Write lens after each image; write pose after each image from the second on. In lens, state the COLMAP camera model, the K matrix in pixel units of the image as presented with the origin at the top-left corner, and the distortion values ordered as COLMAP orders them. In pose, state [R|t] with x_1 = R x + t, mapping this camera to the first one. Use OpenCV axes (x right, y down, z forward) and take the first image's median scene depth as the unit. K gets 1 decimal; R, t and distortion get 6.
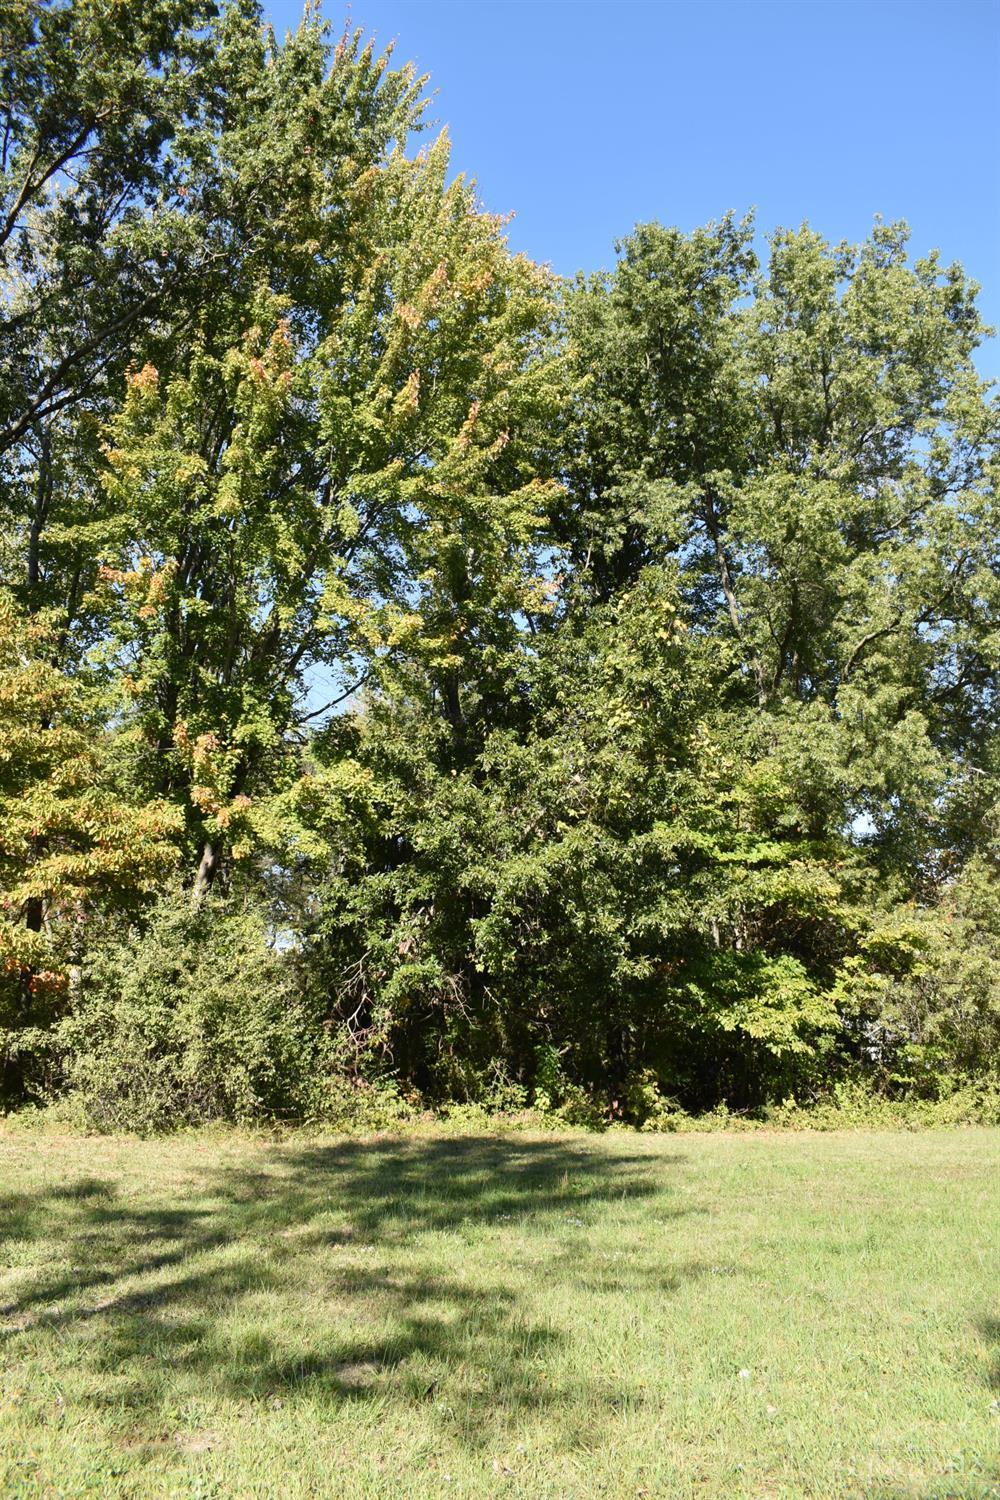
lens RADIAL K [[1171.6, 0, 505.6], [0, 1171.6, 752.1], [0, 0, 1]] dist [-0.101114, 0.022958]
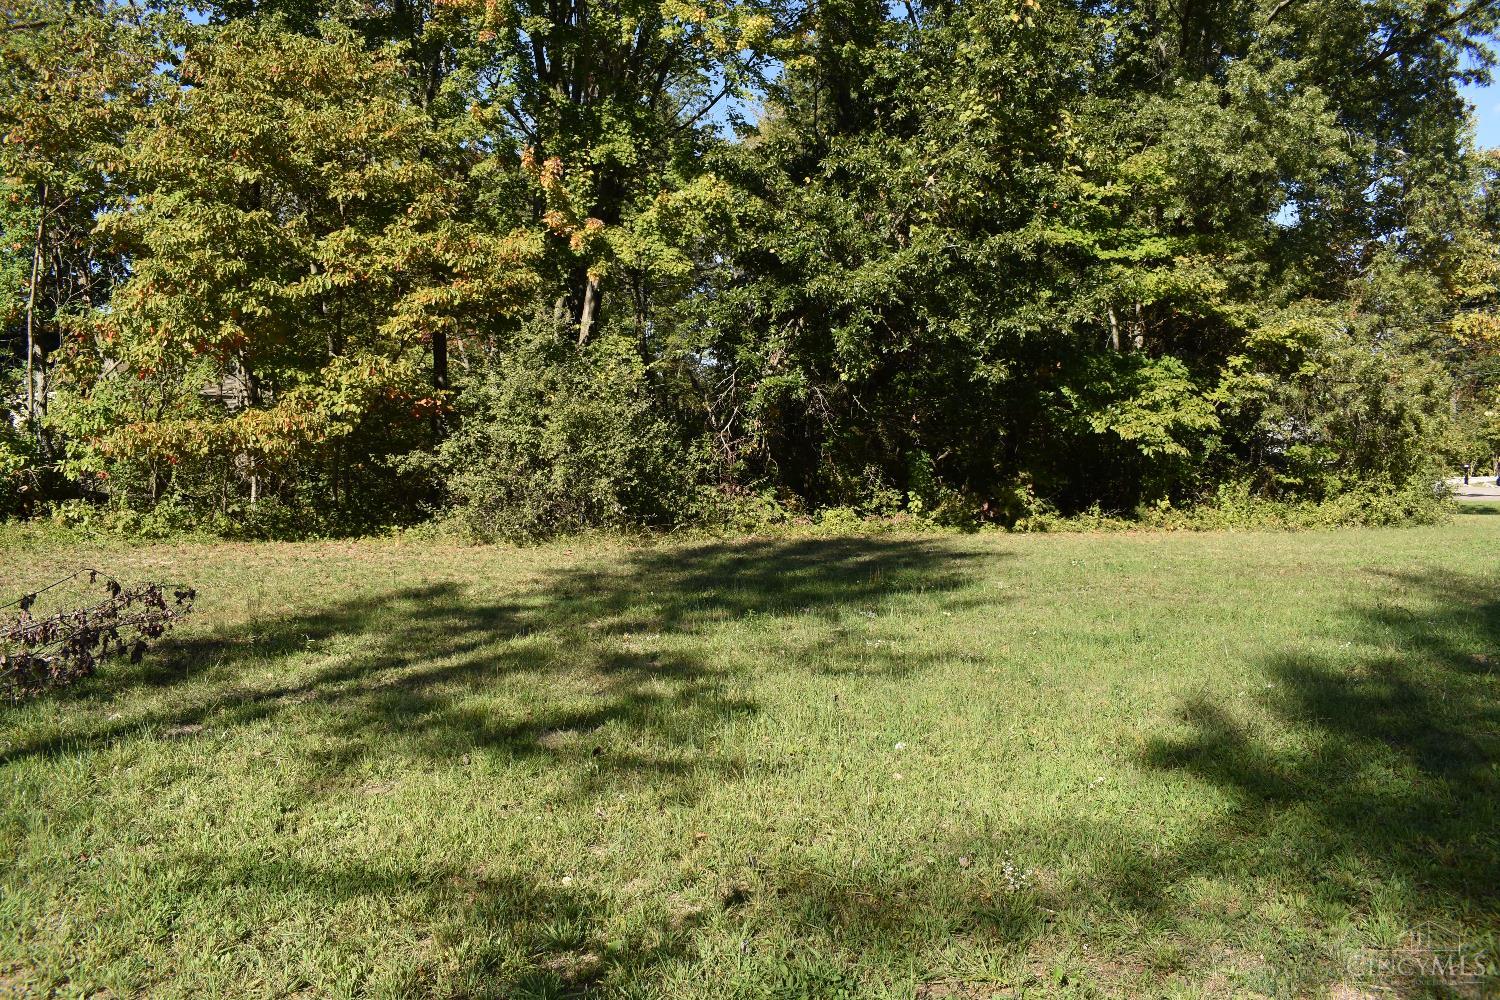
lens RADIAL K [[1171.6, 0, 745.3], [0, 1171.6, 503.7], [0, 0, 1]] dist [-0.101114, 0.022958]
pose [[0.985458, -0.017024, -0.169064, 0.064001], [0.064430, 0.958104, 0.279081, 0.002126], [0.157230, -0.285916, 0.945268, -0.001561]]
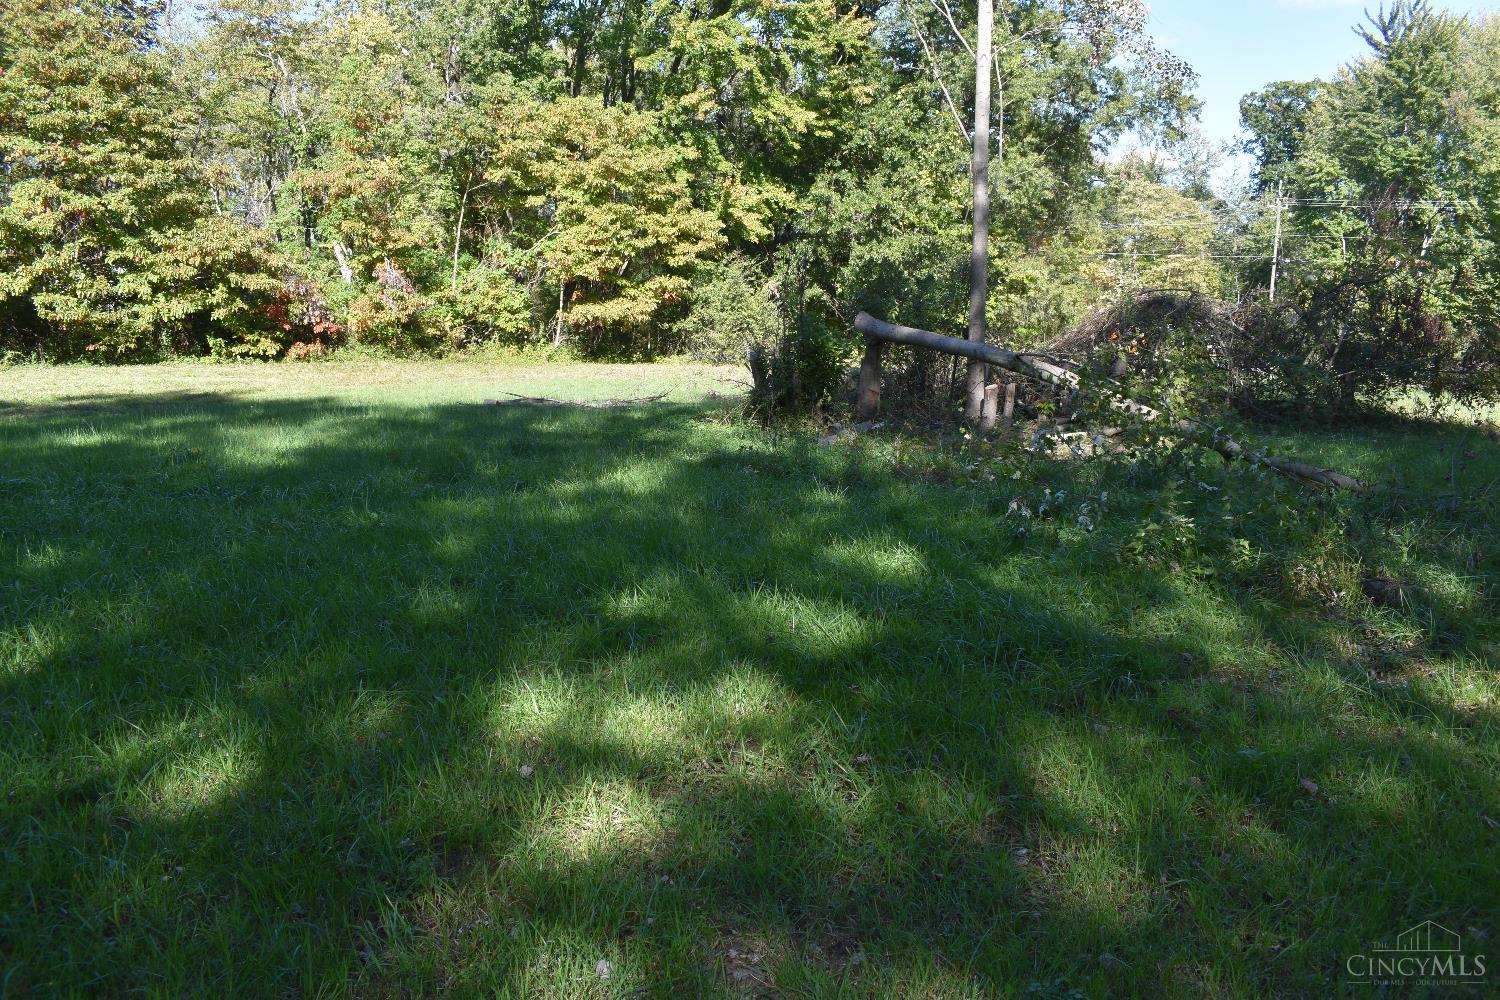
lens RADIAL K [[1171.6, 0, 749.1], [0, 1171.6, 501.0], [0, 0, 1]] dist [-0.101114, 0.022958]
pose [[0.981126, -0.026725, 0.191511, -0.618127], [-0.052232, 0.916959, 0.395548, -0.301375], [-0.186179, -0.398085, 0.898257, -1.051110]]
